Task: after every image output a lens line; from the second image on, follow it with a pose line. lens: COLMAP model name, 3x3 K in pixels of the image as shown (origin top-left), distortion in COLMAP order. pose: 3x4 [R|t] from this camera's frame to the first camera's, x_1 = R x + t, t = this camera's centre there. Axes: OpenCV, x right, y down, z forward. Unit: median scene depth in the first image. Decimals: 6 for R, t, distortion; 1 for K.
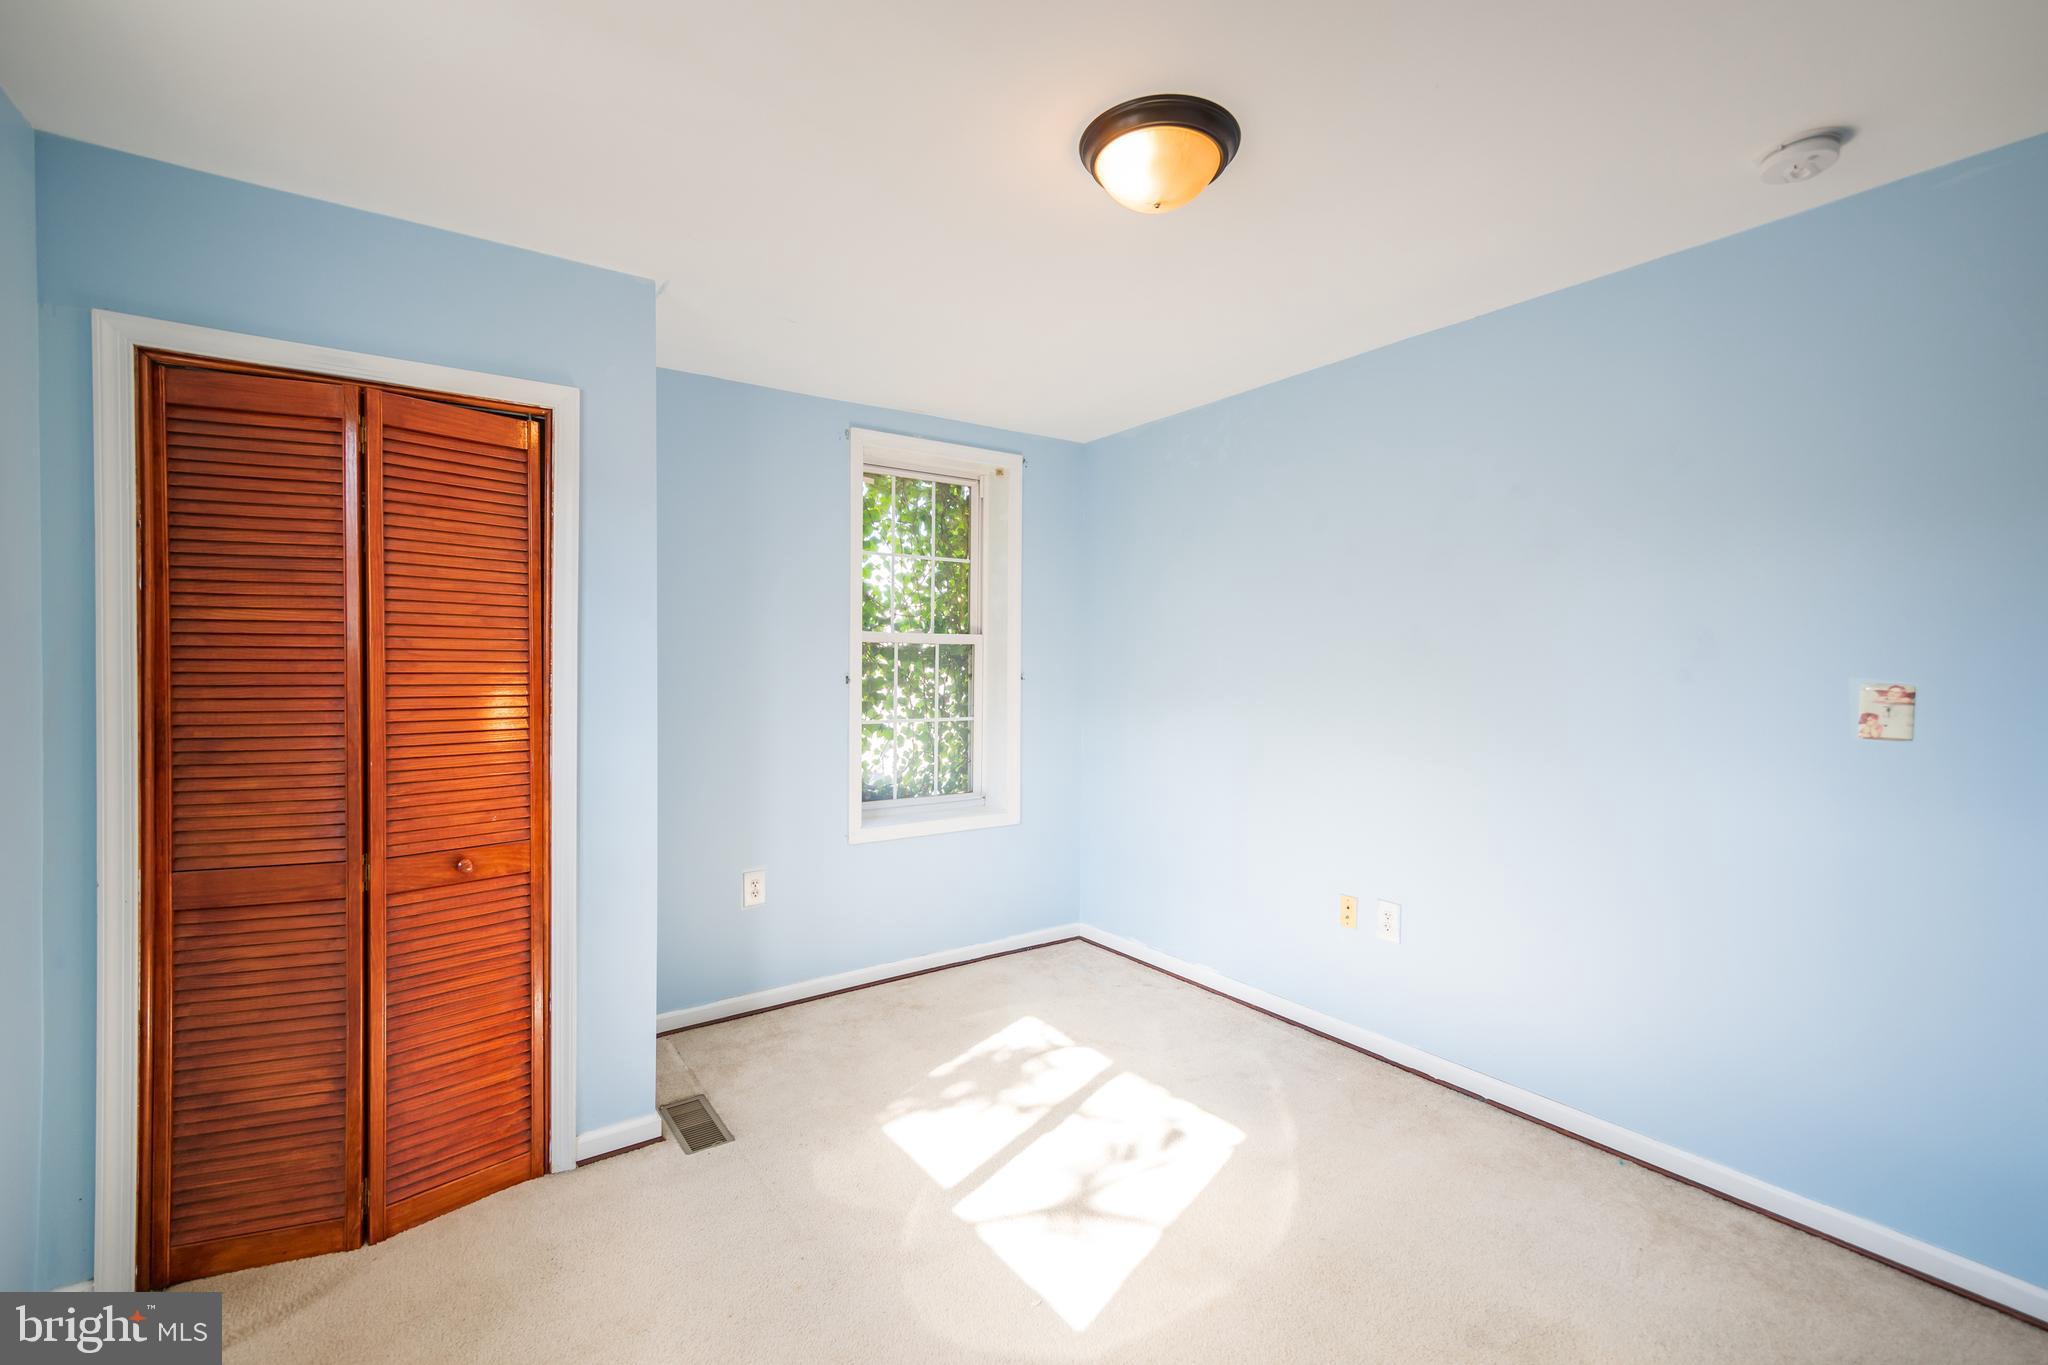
lens RADIAL K [[893.2, 0, 1024.9], [0, 893.2, 676.6], [0, 0, 1]] dist [0.008590, -0.002812]
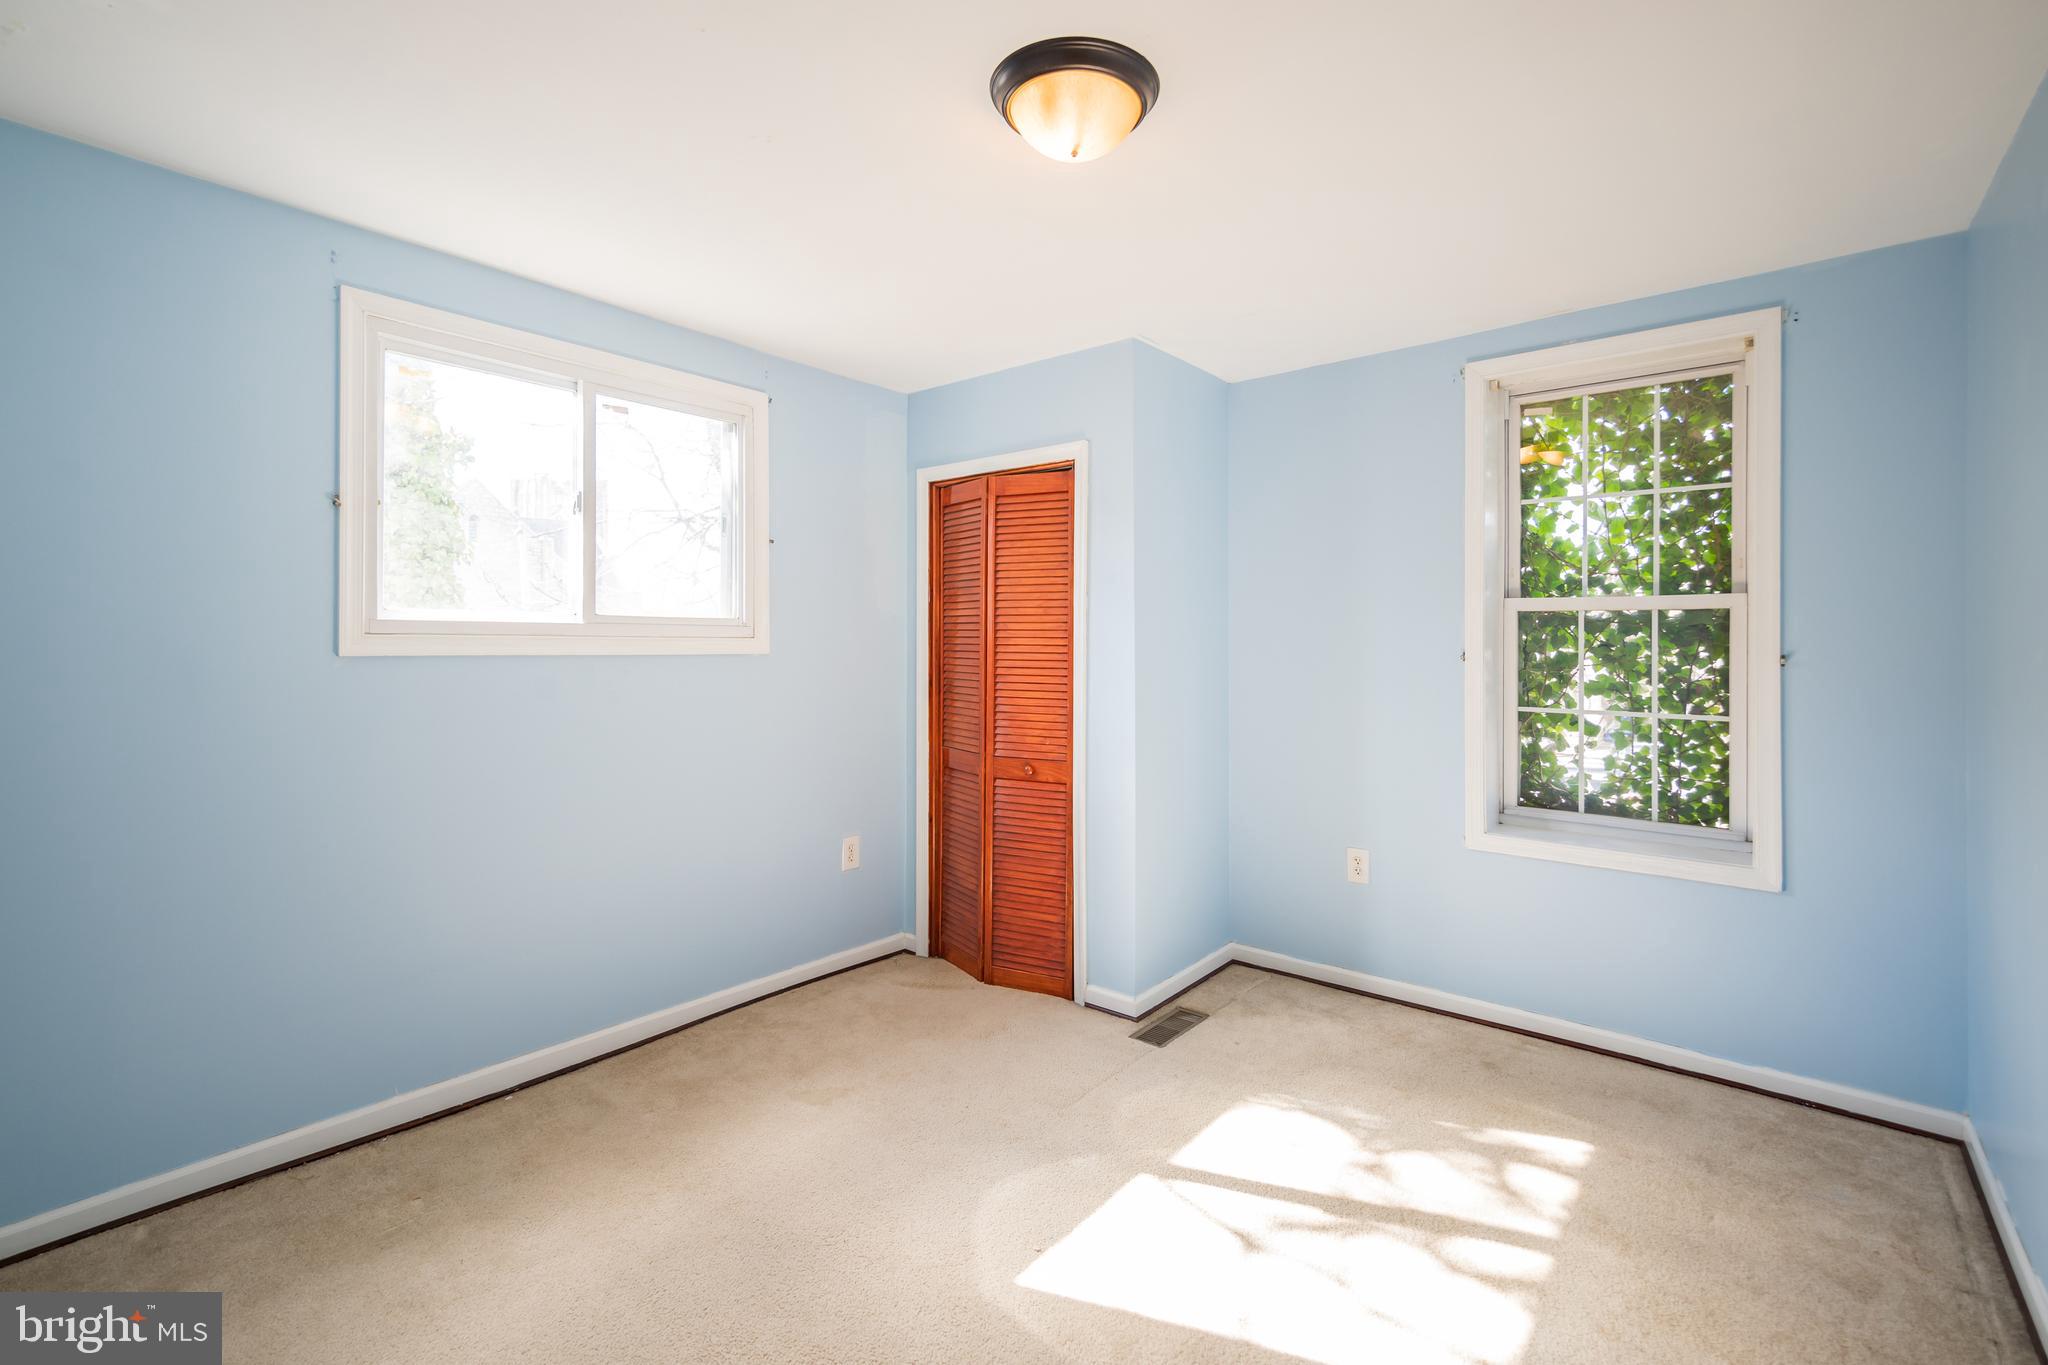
lens RADIAL K [[893.2, 0, 1019.8], [0, 893.2, 635.2], [0, 0, 1]] dist [0.008590, -0.002812]
pose [[0.251689, -0.004520, -0.967797, 0.793459], [-0.011270, 0.999908, -0.007601, -0.008223], [0.967742, 0.012821, 0.251615, 0.548058]]
